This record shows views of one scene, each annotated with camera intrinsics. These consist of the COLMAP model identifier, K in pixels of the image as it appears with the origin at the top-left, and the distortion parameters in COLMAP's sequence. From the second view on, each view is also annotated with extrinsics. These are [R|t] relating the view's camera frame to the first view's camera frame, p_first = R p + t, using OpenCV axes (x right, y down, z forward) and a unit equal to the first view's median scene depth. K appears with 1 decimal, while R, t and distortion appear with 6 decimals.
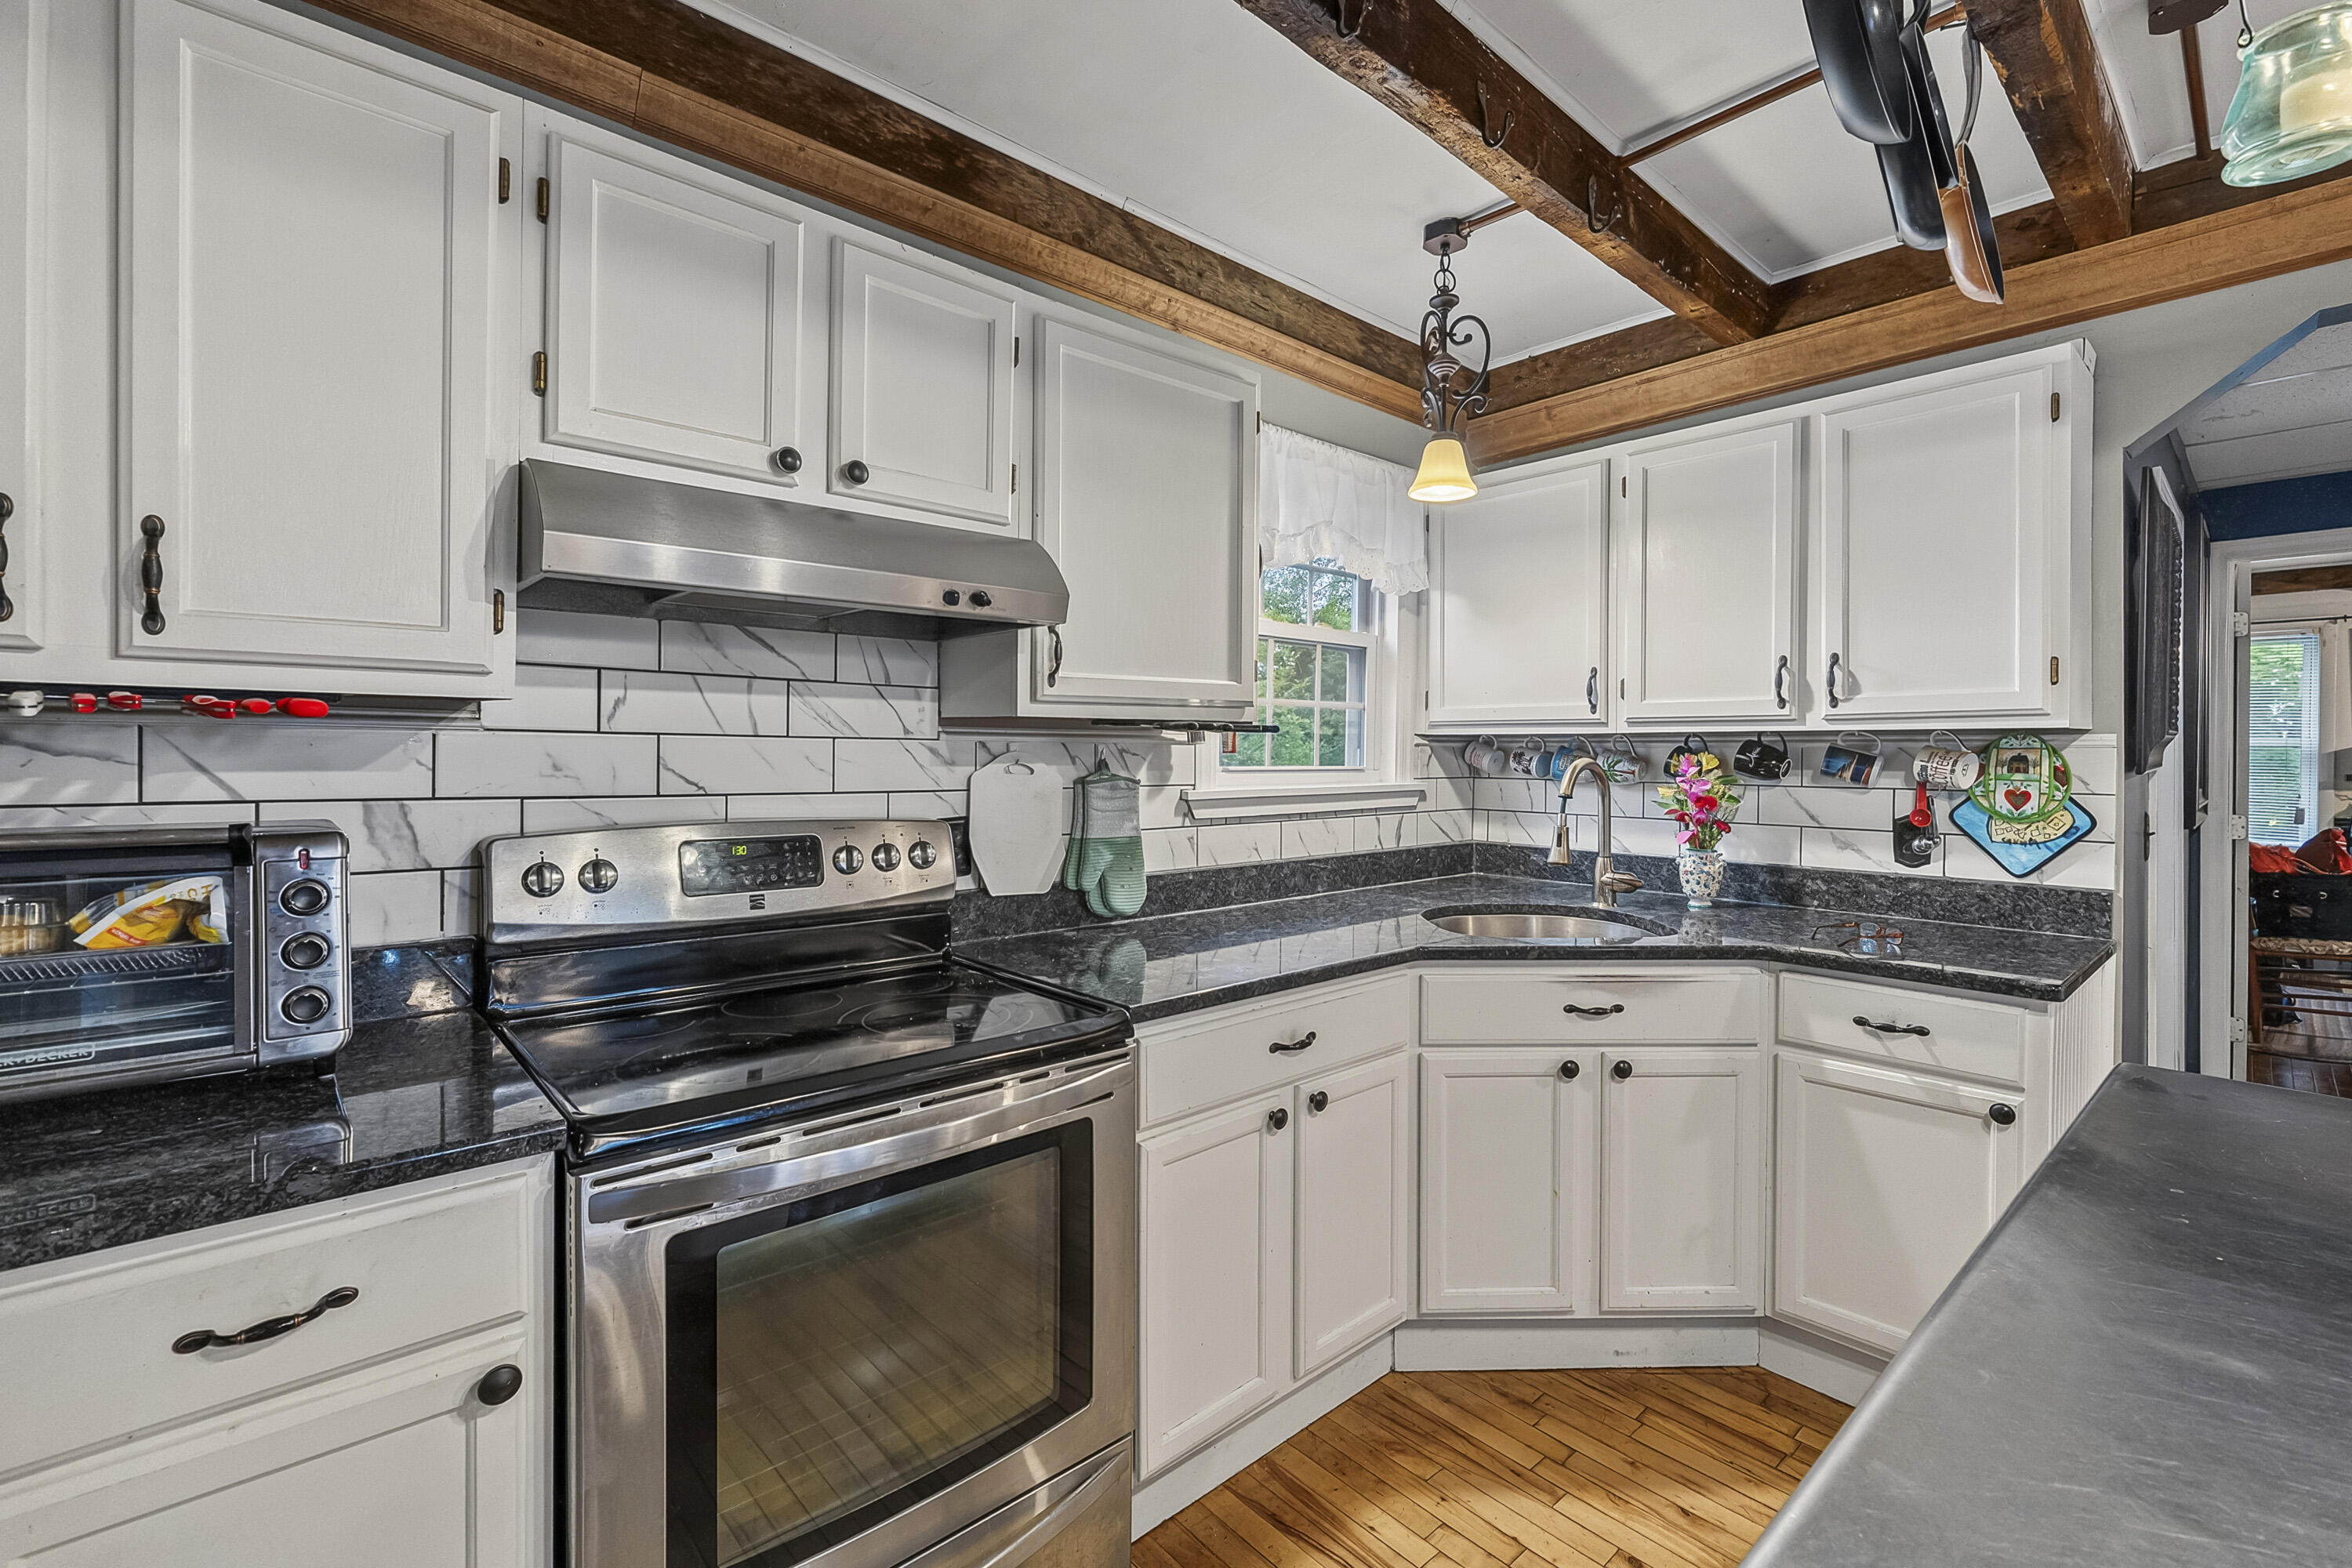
lens RADIAL K [[1024.0, 0, 1190.4], [0, 1024.0, 762.9], [0, 0, 1]] dist [-0.005032, -0.000140]
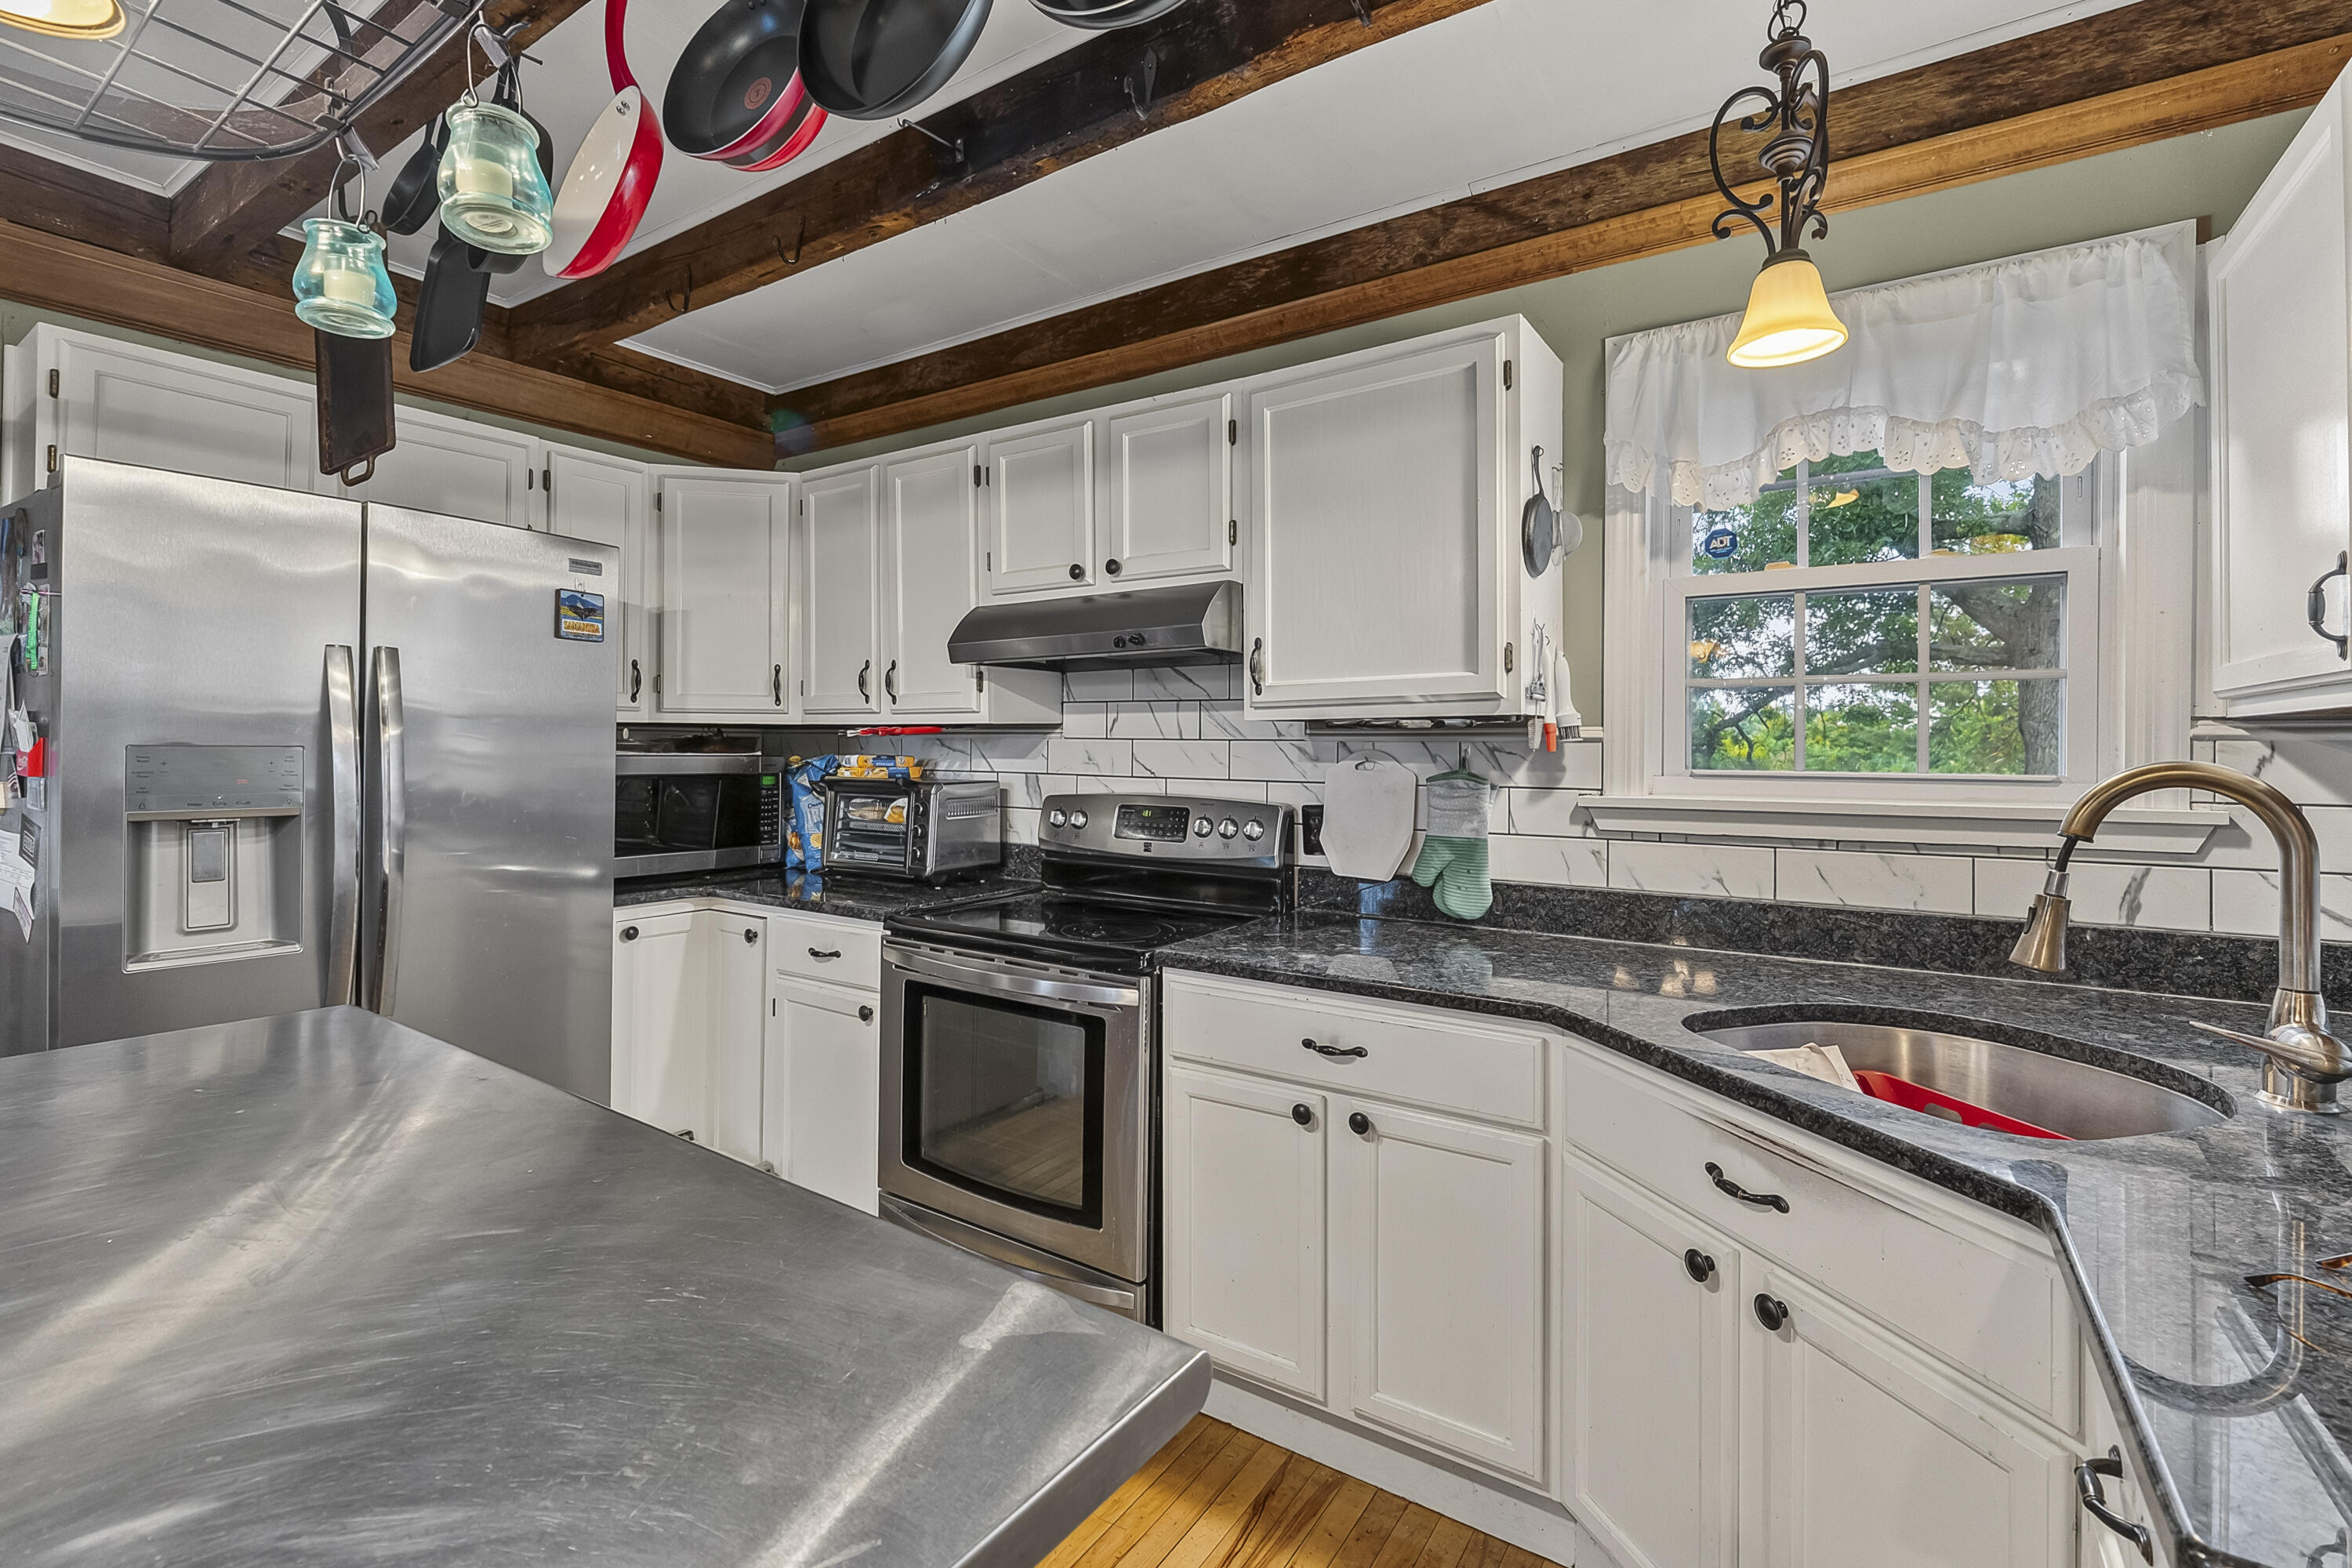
lens RADIAL K [[1024.0, 0, 1189.4], [0, 1024.0, 752.8], [0, 0, 1]] dist [-0.005032, -0.000140]
pose [[0.248633, -0.003343, -0.968592, 0.751433], [-0.015887, 0.999845, -0.007529, 0.002976], [0.968468, 0.017260, 0.248541, 0.466169]]
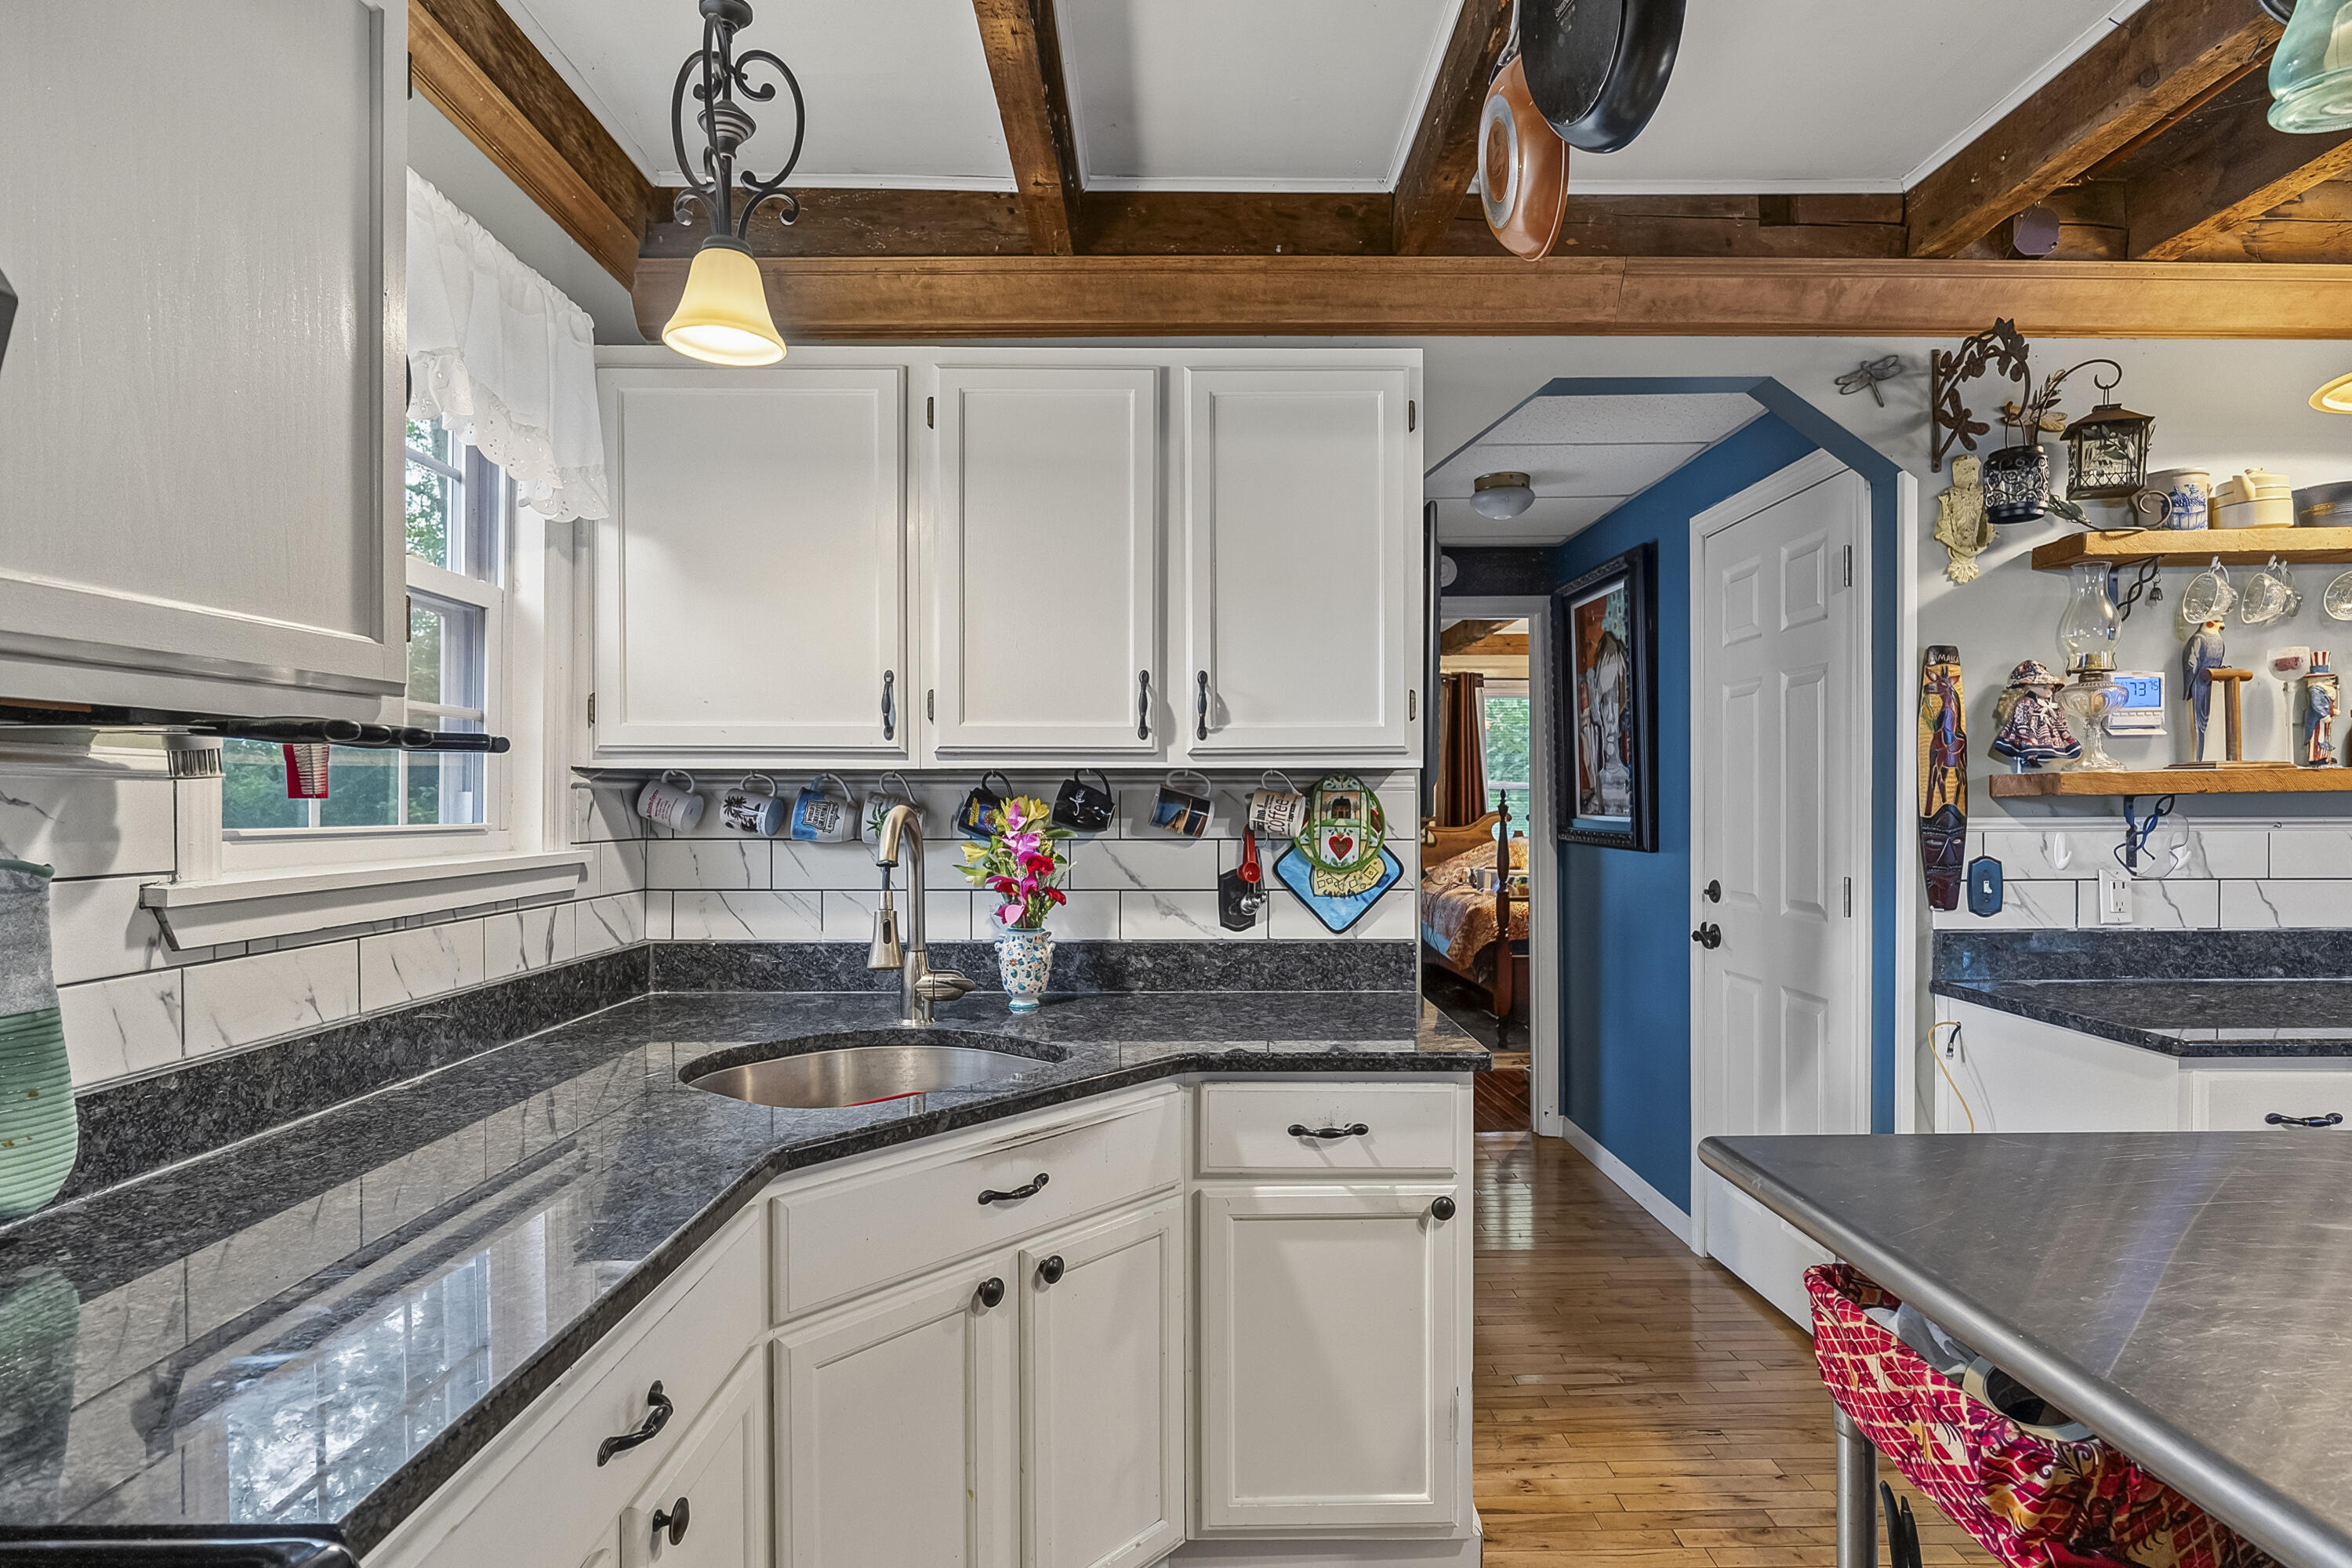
lens RADIAL K [[1289.8, 0, 1193.7], [0, 1289.8, 817.5], [0, 0, 1]] dist [-0.005483, -0.000222]
pose [[0.659434, -0.013246, 0.751646, -0.123053], [0.012471, 0.999900, 0.006679, 0.000112], [-0.751659, 0.004970, 0.659533, 0.316953]]
